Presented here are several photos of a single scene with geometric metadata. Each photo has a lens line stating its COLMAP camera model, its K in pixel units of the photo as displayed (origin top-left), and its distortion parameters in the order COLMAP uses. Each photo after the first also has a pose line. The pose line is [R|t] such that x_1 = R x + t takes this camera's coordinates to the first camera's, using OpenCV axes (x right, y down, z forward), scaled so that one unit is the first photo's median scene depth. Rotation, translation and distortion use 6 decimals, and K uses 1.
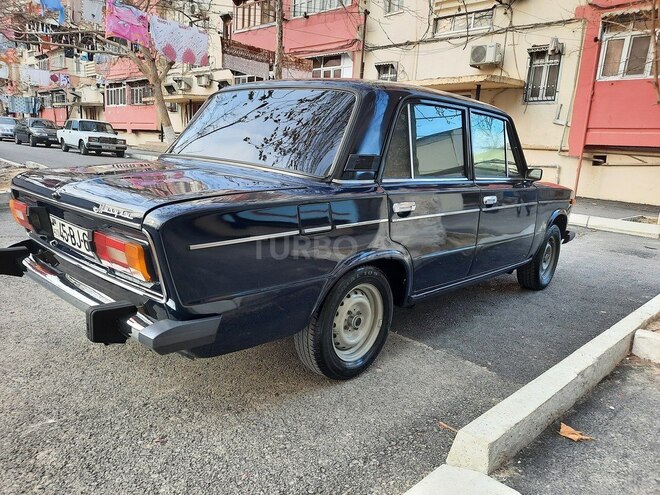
lens RADIAL K [[479.9, 0, 334.6], [0, 479.9, 247.6], [0, 0, 1]] dist [0.050215, -0.036842]
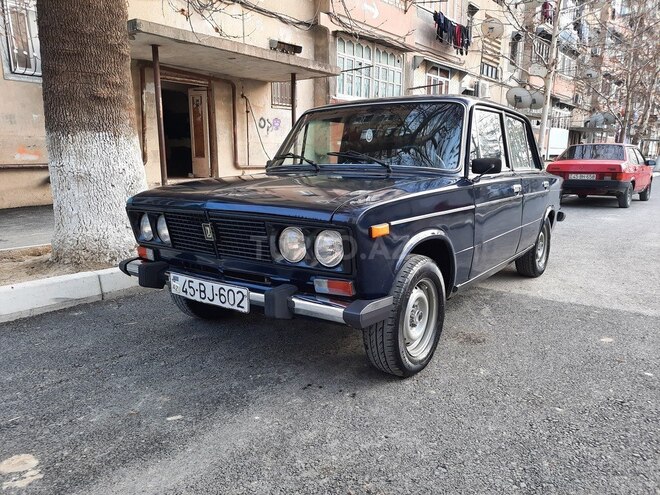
lens RADIAL K [[479.9, 0, 333.6], [0, 479.9, 246.5], [0, 0, 1]] dist [0.050215, -0.036842]
pose [[0.992203, -0.005045, 0.124530, -0.055136], [0.021155, 0.991499, -0.128383, 0.003514], [-0.122824, 0.130016, 0.983875, -0.023675]]
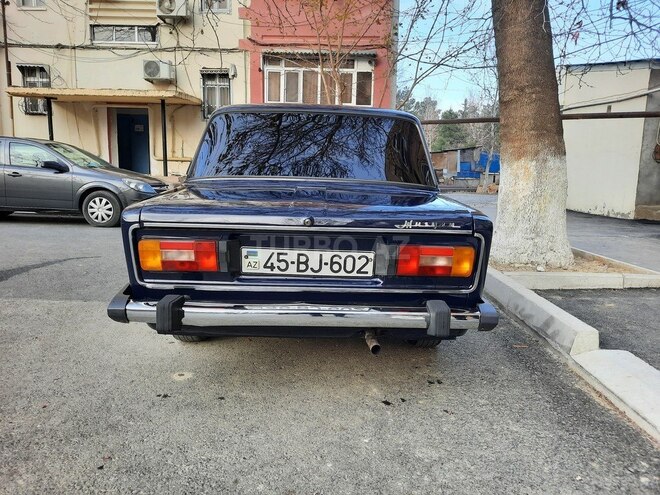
lens RADIAL K [[479.9, 0, 331.9], [0, 479.9, 244.4], [0, 0, 1]] dist [0.050215, -0.036842]
pose [[0.729545, -0.136607, 0.670151, -0.167168], [0.156961, 0.987138, 0.030351, -0.011752], [-0.665678, 0.083045, 0.741604, 0.035579]]
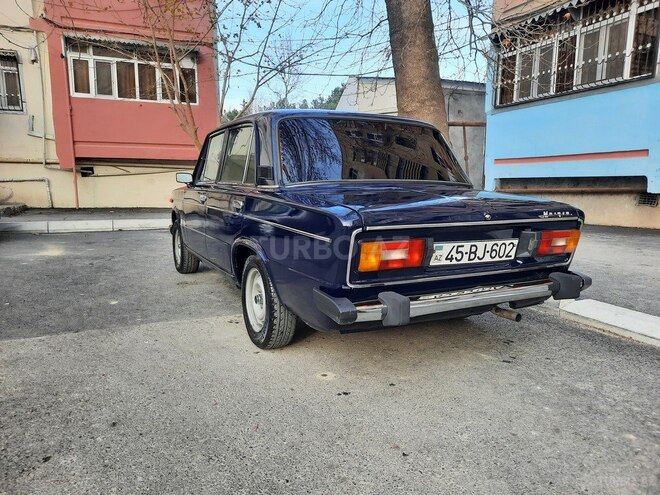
lens RADIAL K [[479.9, 0, 330.6], [0, 479.9, 246.9], [0, 0, 1]] dist [0.050215, -0.036842]
pose [[0.358448, -0.187913, 0.914442, -0.249553], [0.206103, 0.971291, 0.118806, -0.035417], [-0.910514, 0.145884, 0.386887, 0.126867]]
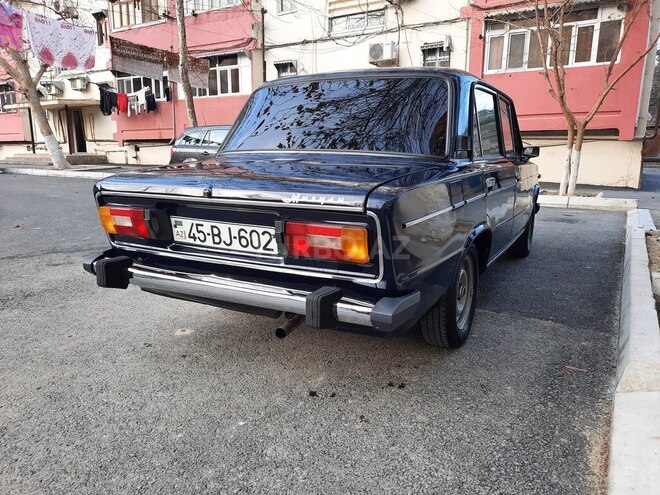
lens RADIAL K [[479.9, 0, 333.3], [0, 479.9, 245.5], [0, 0, 1]] dist [0.050215, -0.036842]
pose [[0.969140, -0.103560, 0.223703, -0.077907], [0.104351, 0.994506, 0.008316, 0.002010], [-0.223335, 0.015285, 0.974622, 0.001857]]
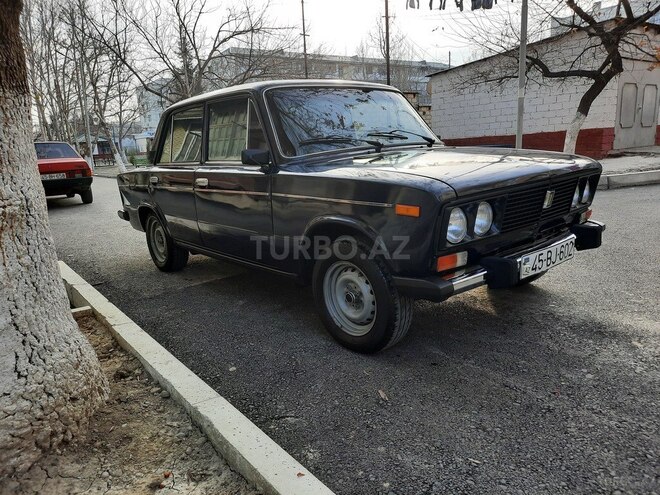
lens RADIAL K [[479.9, 0, 331.9], [0, 479.9, 250.6], [0, 0, 1]] dist [0.050215, -0.036842]
pose [[0.117877, -0.210682, 0.970422, -0.253965], [0.355362, 0.921468, 0.156888, -0.060155], [-0.927266, 0.326358, 0.183489, 0.185777]]
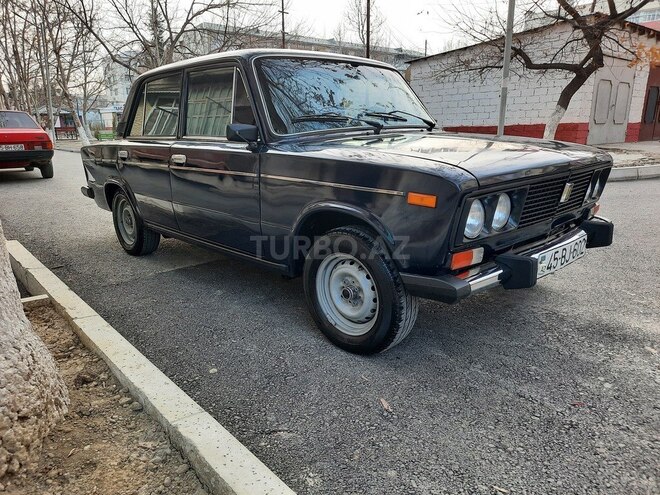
lens RADIAL K [[479.9, 0, 335.7], [0, 479.9, 248.3], [0, 0, 1]] dist [0.050215, -0.036842]
pose [[0.057447, -0.233245, 0.970720, -0.236966], [0.316313, 0.926484, 0.203897, -0.061703], [-0.946914, 0.295338, 0.127002, 0.196561]]
